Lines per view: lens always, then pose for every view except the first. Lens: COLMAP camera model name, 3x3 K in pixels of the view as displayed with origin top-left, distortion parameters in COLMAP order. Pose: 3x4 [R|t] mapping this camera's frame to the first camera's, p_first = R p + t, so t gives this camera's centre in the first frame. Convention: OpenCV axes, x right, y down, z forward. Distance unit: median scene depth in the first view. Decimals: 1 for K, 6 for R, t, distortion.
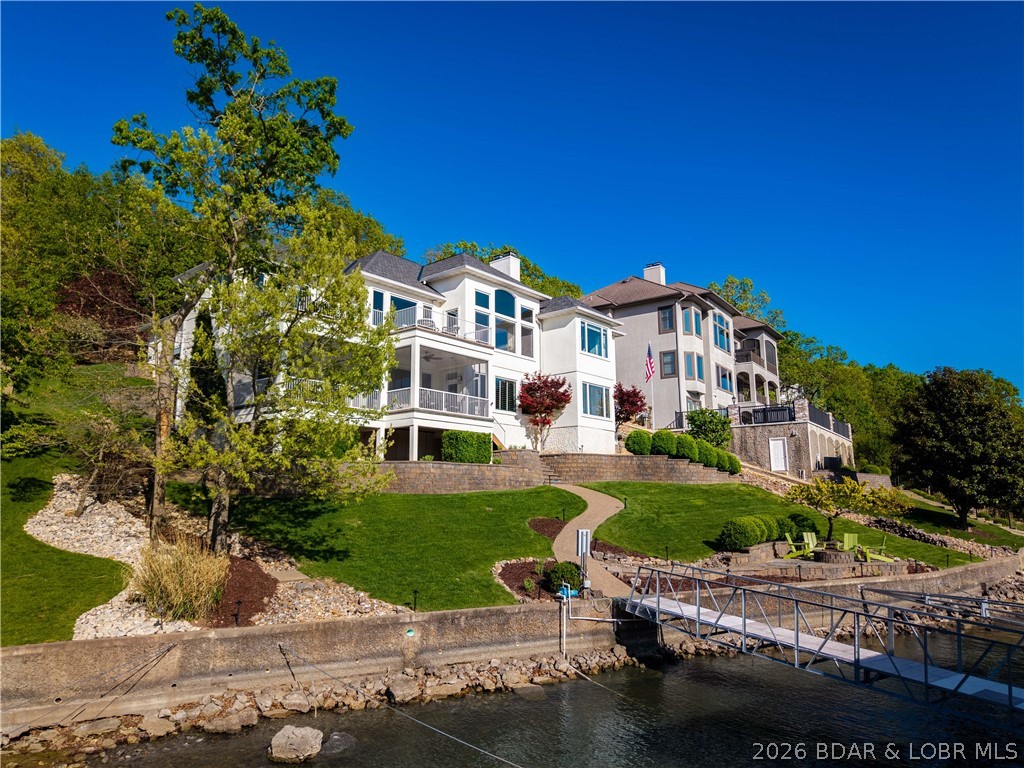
lens RADIAL K [[680.5, 0, 512.0], [0, 680.5, 384.0], [0, 0, 1]] dist [0.055836, -0.000694]
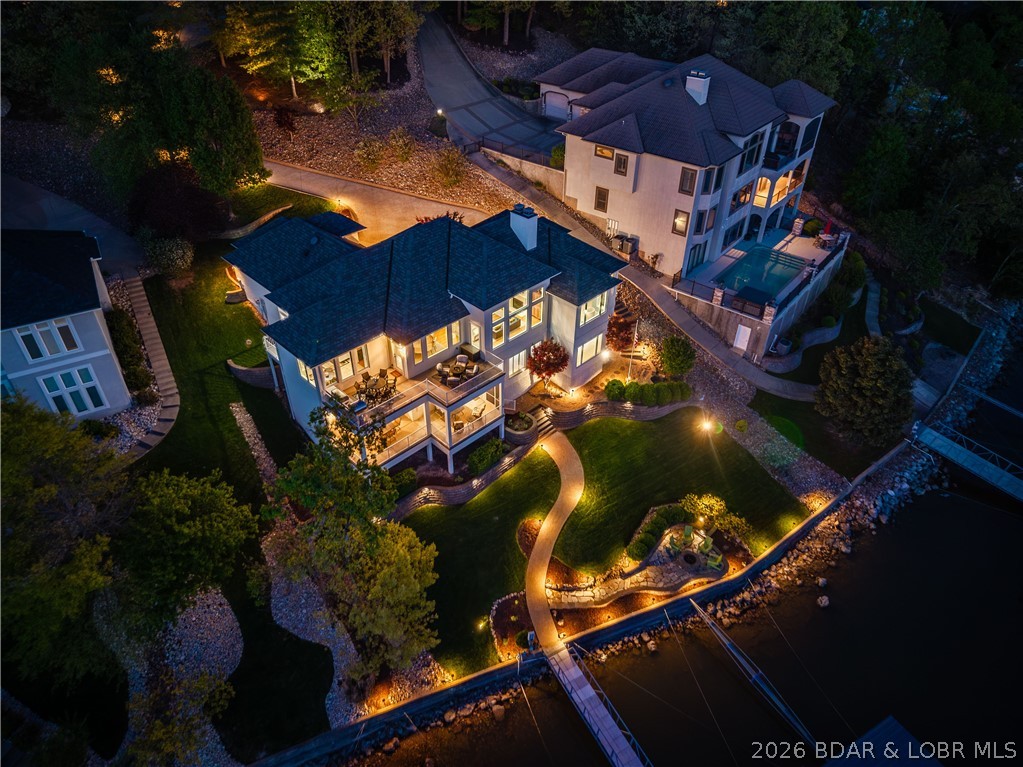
lens RADIAL K [[692.5, 0, 517.2], [0, 692.5, 382.3], [0, 0, 1]] dist [0.030091, -0.033328]
pose [[0.996422, 0.064189, -0.054987, 0.063448], [-0.002810, 0.675371, 0.737473, -0.910093], [0.084474, -0.734679, 0.673135, 0.059773]]
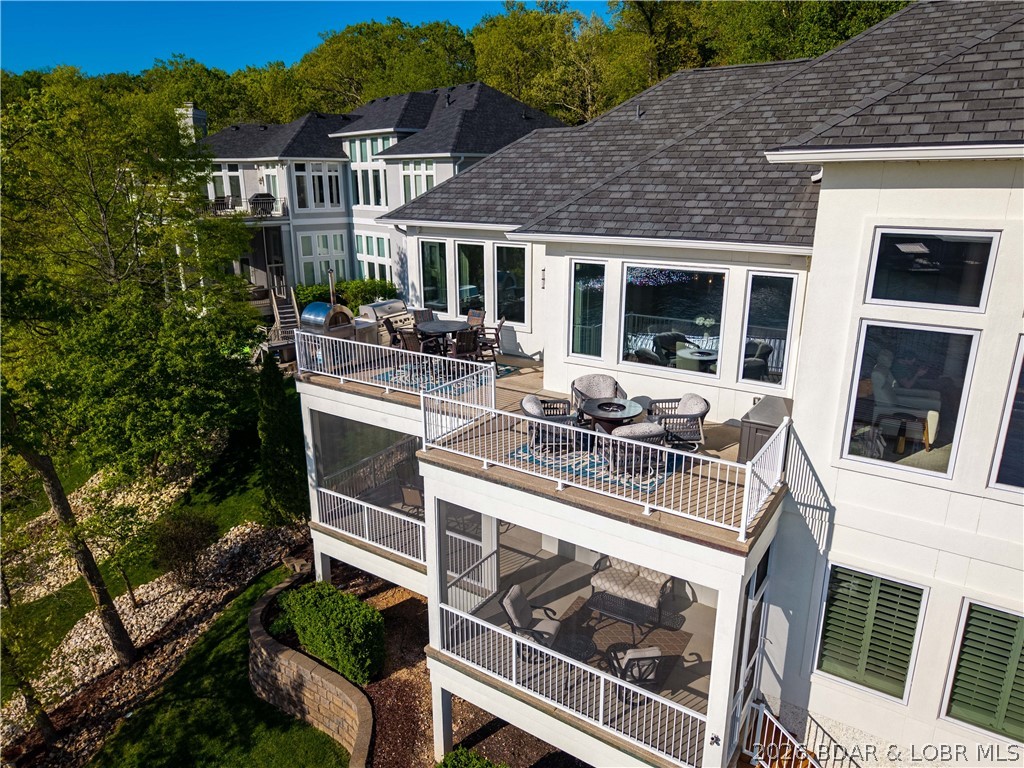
lens RADIAL K [[687.0, 0, 512.2], [0, 687.0, 386.9], [0, 0, 1]] dist [0.012193, -0.000847]
pose [[0.111199, 0.295646, -0.948803, 0.151383], [0.177118, 0.933544, 0.311650, -0.169338], [0.977887, -0.202705, 0.051445, 0.798886]]
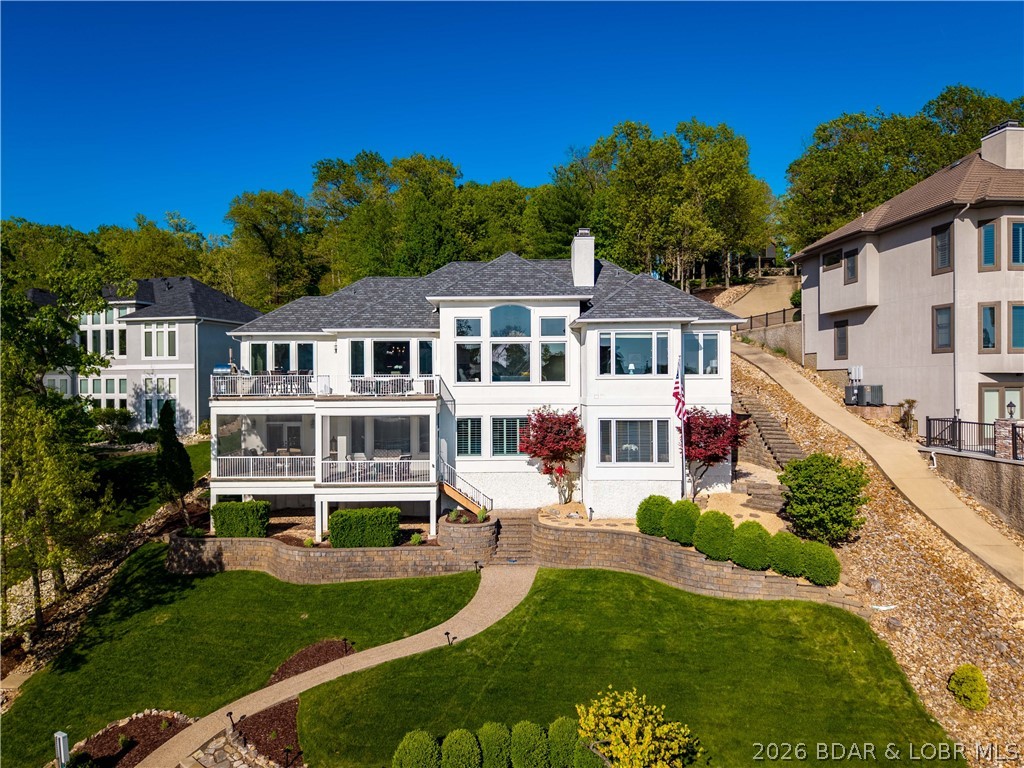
lens RADIAL K [[693.2, 0, 517.7], [0, 693.2, 382.8], [0, 0, 1]] dist [0.030091, -0.033328]
pose [[0.646843, 0.001475, -0.762622, 0.604759], [0.136677, 0.983583, 0.117829, -0.139187], [0.750276, -0.180450, 0.636022, 0.461532]]
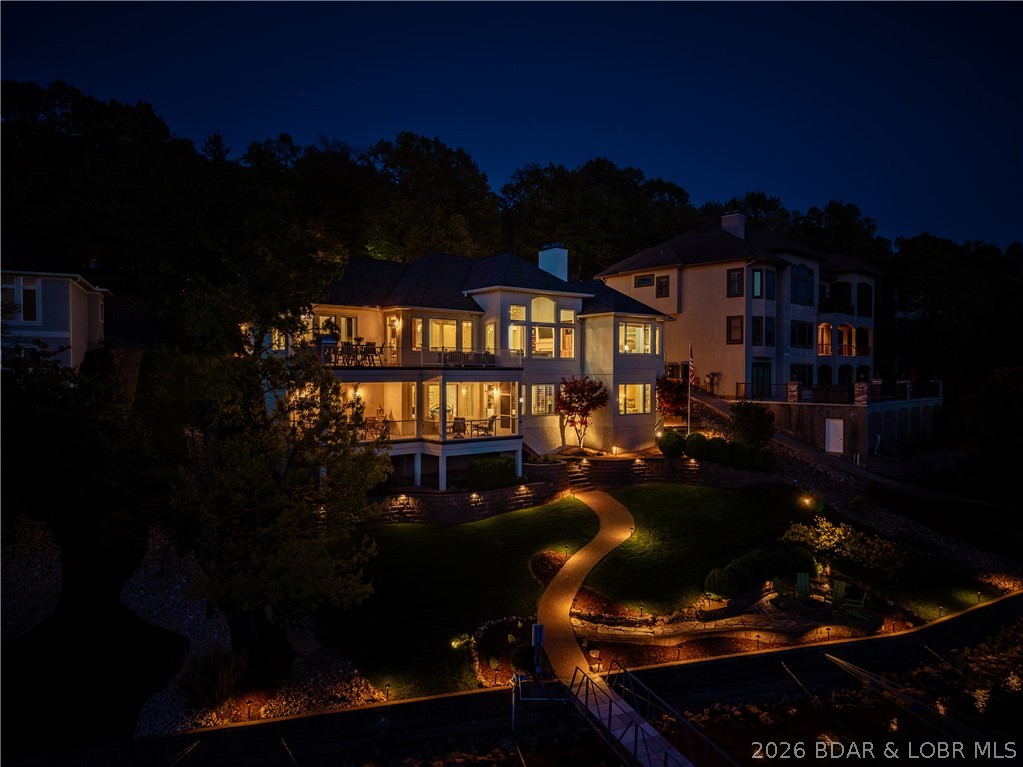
lens RADIAL K [[692.5, 0, 517.2], [0, 692.5, 382.3], [0, 0, 1]] dist [0.030091, -0.033328]
pose [[0.983696, 0.008307, -0.179648, 0.137727], [0.026307, 0.981541, 0.189434, -0.206010], [0.177905, -0.191072, 0.965319, -0.044301]]
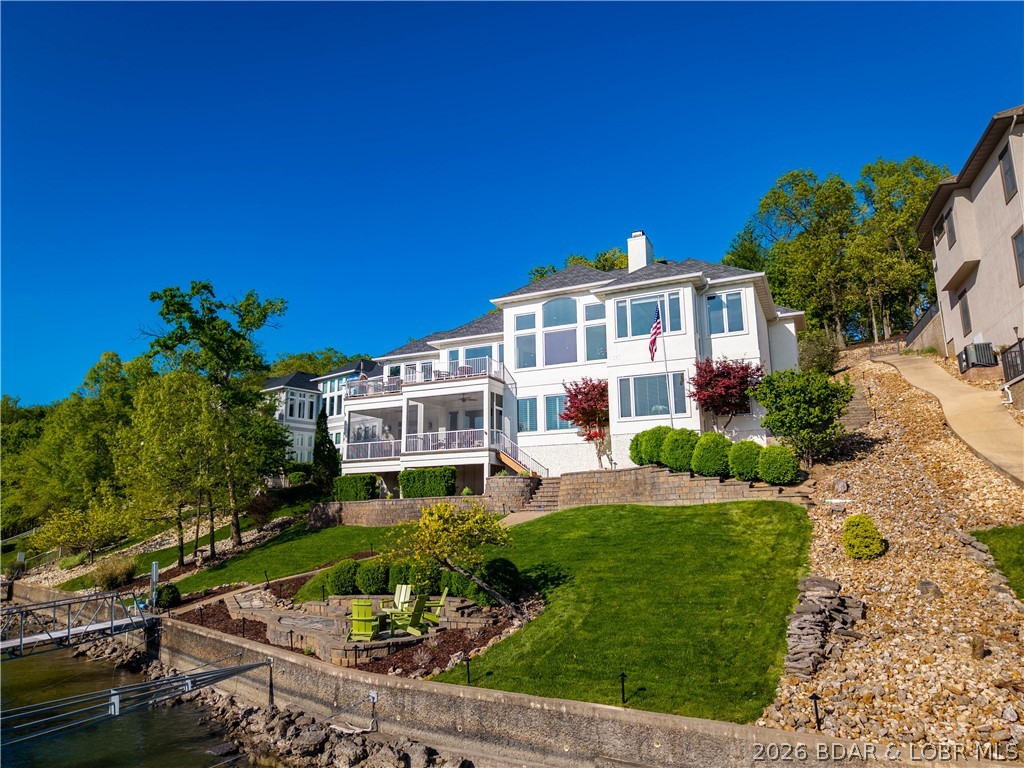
lens RADIAL K [[693.3, 0, 512.0], [0, 693.3, 384.0], [0, 0, 1]] dist [0.041255, -0.047782]
pose [[0.264216, -0.189007, -0.945762, 0.816725], [0.178266, 0.973284, -0.144705, 0.096437], [0.947845, -0.130364, 0.290851, 0.639588]]
